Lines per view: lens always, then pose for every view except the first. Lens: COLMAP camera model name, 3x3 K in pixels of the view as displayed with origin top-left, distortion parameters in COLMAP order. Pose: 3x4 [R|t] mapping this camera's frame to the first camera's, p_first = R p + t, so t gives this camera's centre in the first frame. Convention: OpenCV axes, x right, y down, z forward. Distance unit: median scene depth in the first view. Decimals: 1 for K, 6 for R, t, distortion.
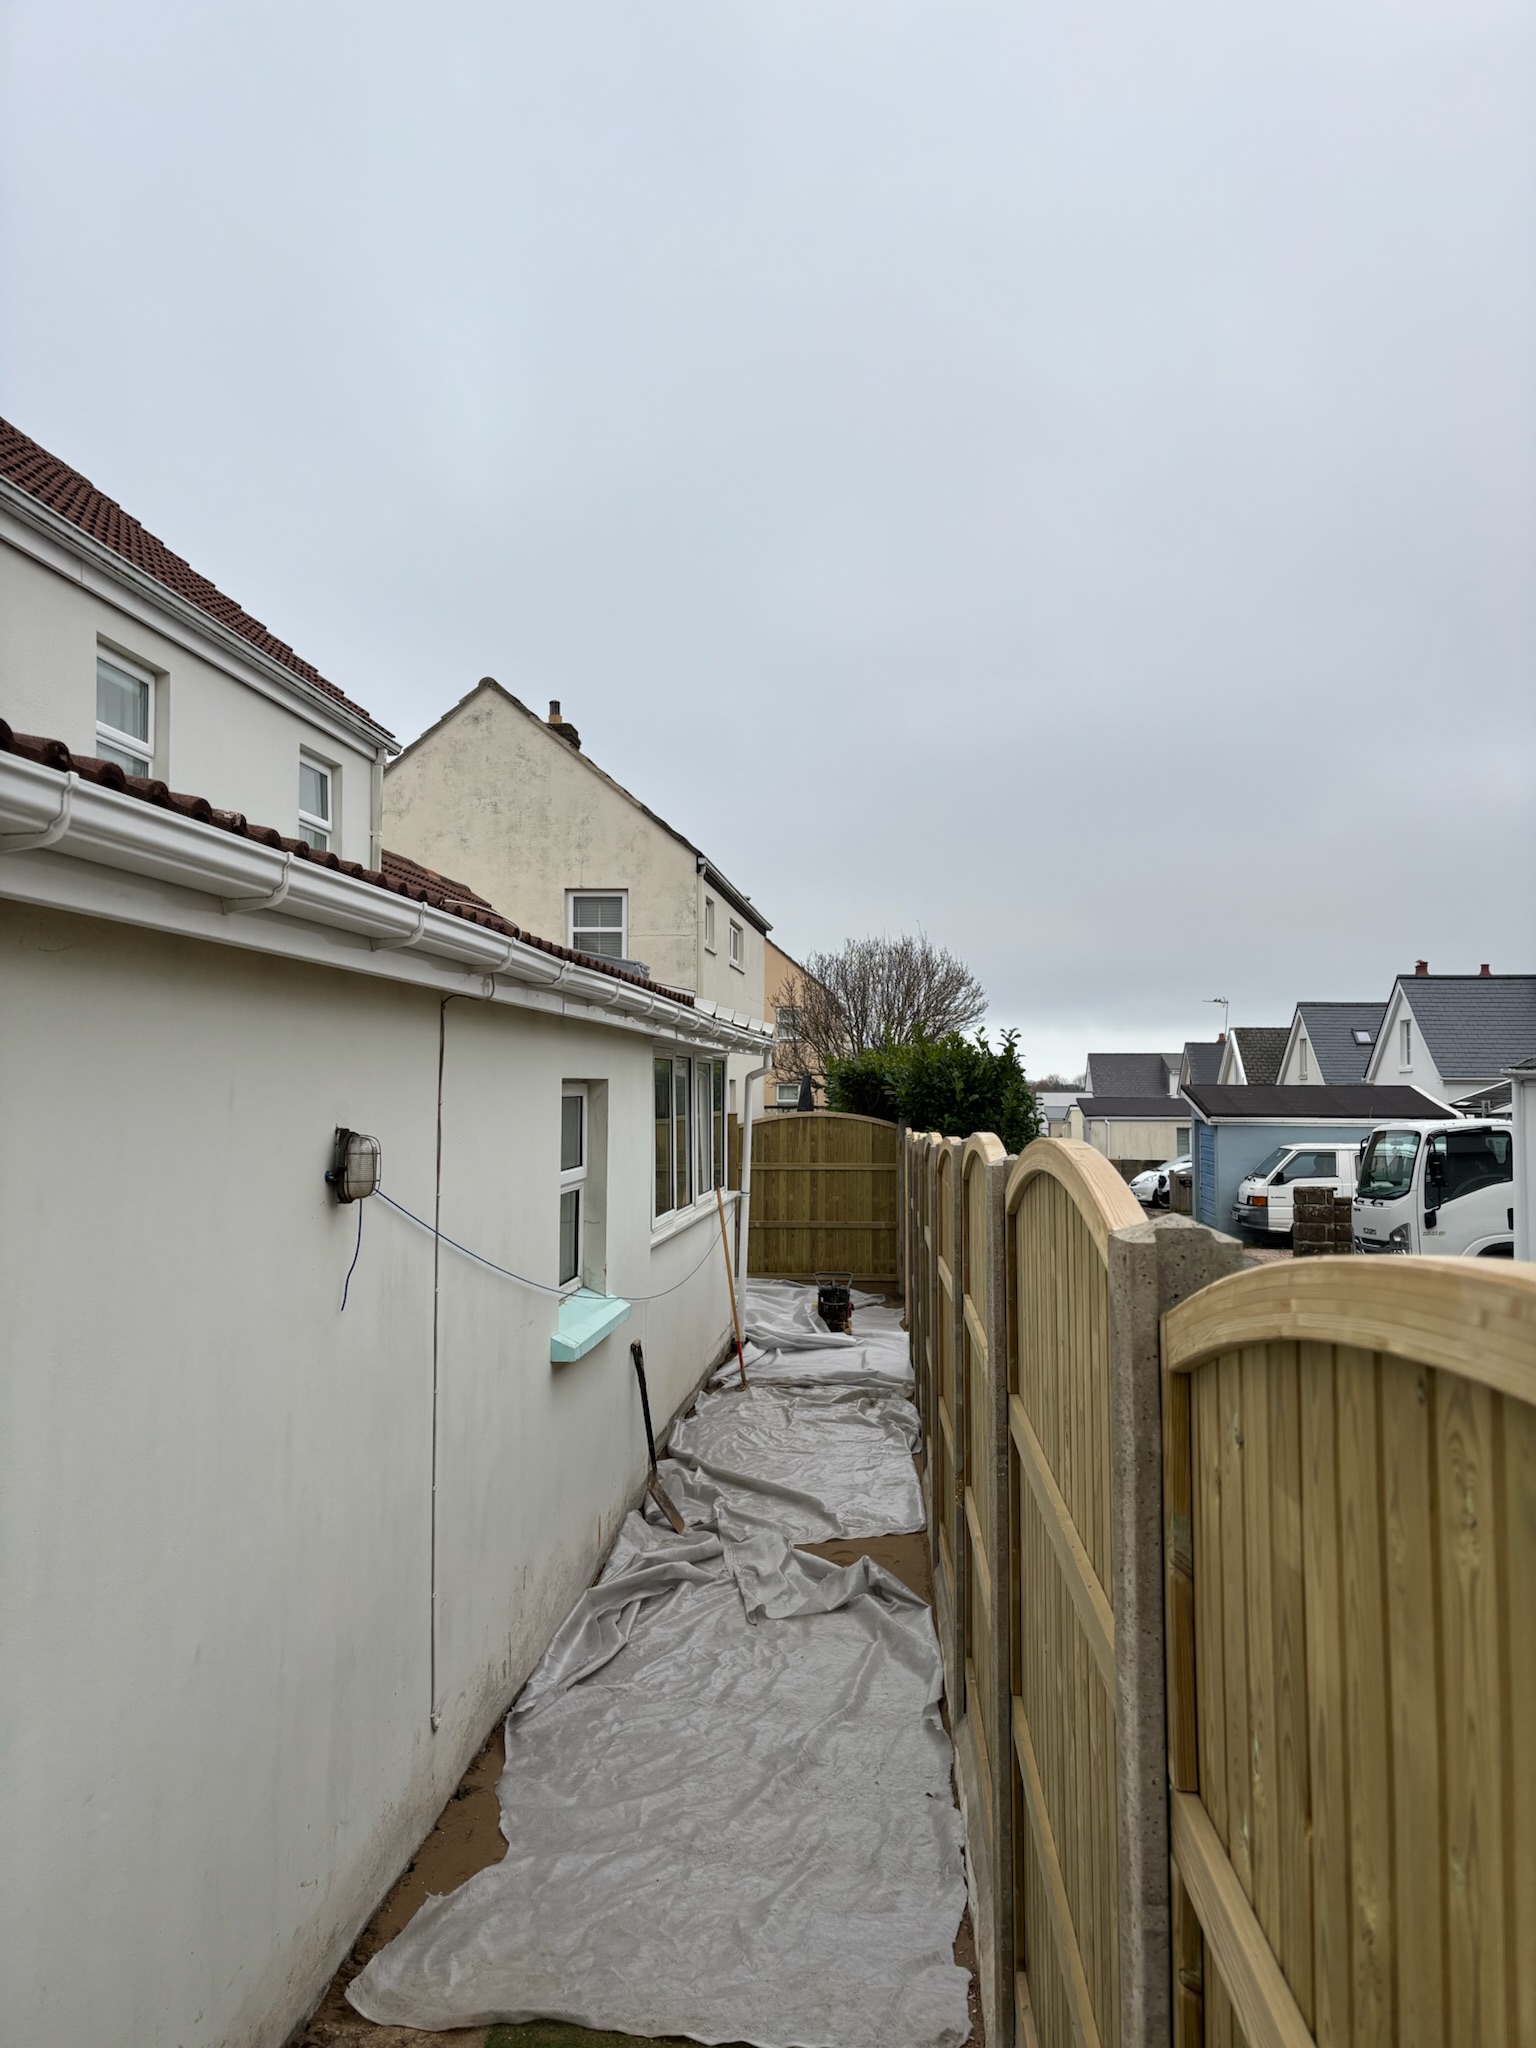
lens RADIAL K [[1511.4, 0, 763.4], [0, 1511.4, 1036.3], [0, 0, 1]] dist [0.043070, -0.031251]
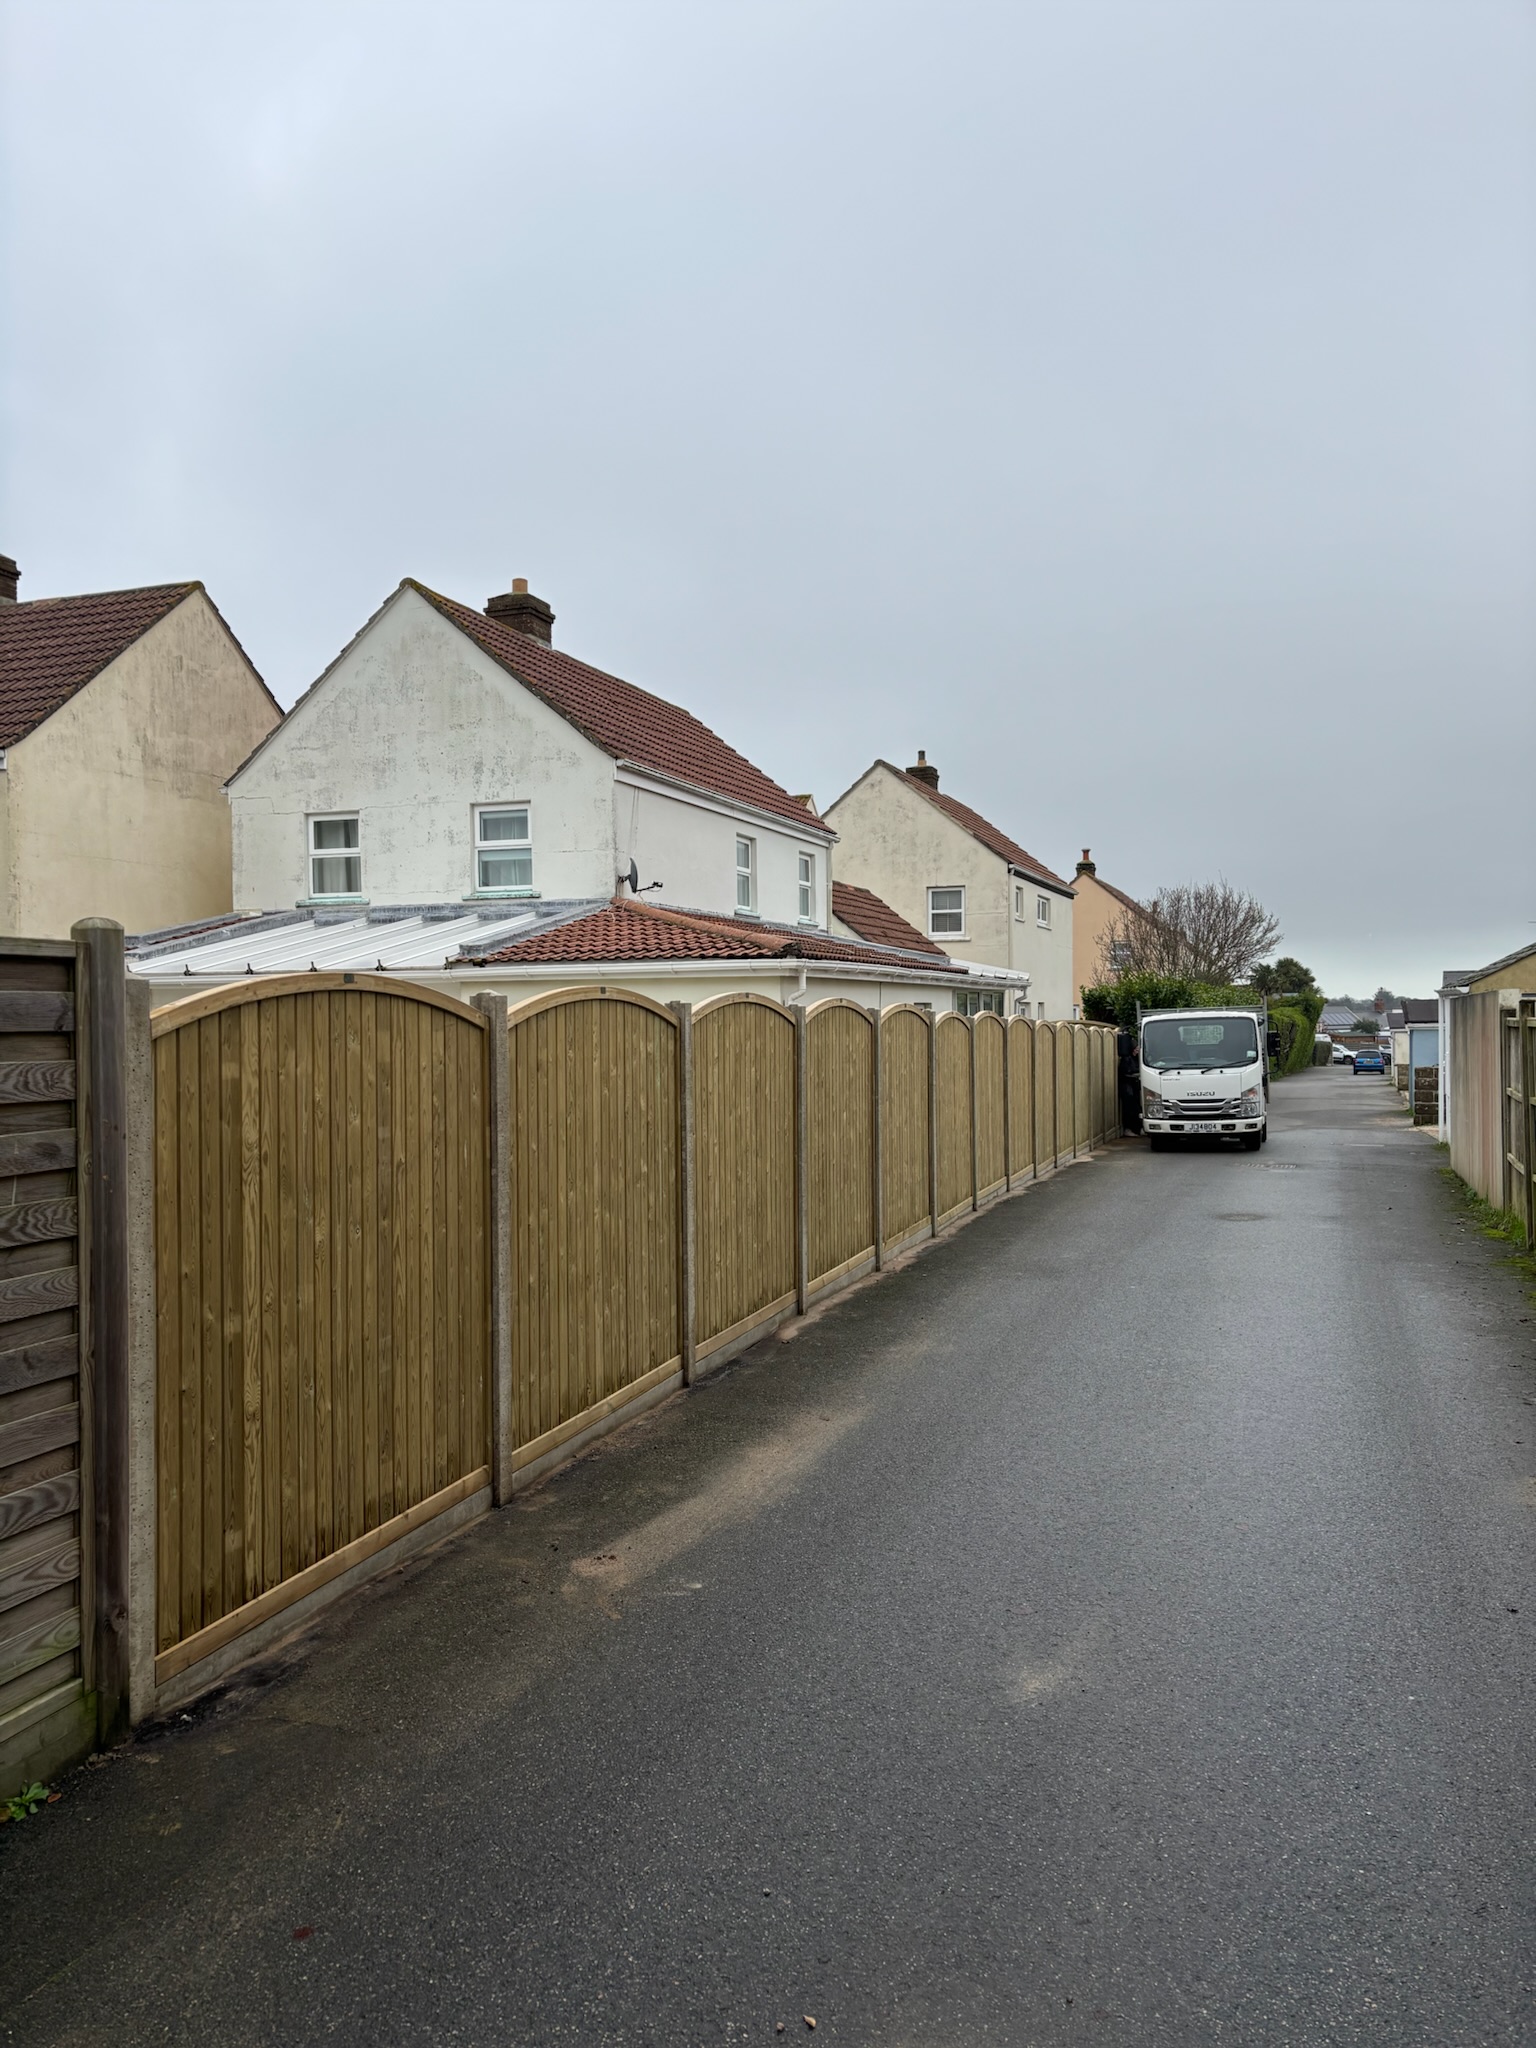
lens RADIAL K [[1511.4, 0, 758.8], [0, 1511.4, 1034.1], [0, 0, 1]] dist [0.043070, -0.031251]
pose [[0.967756, -0.004940, -0.251841, 0.105112], [0.017420, 0.998726, 0.047351, -0.018639], [0.251286, -0.050211, 0.966610, -0.640043]]
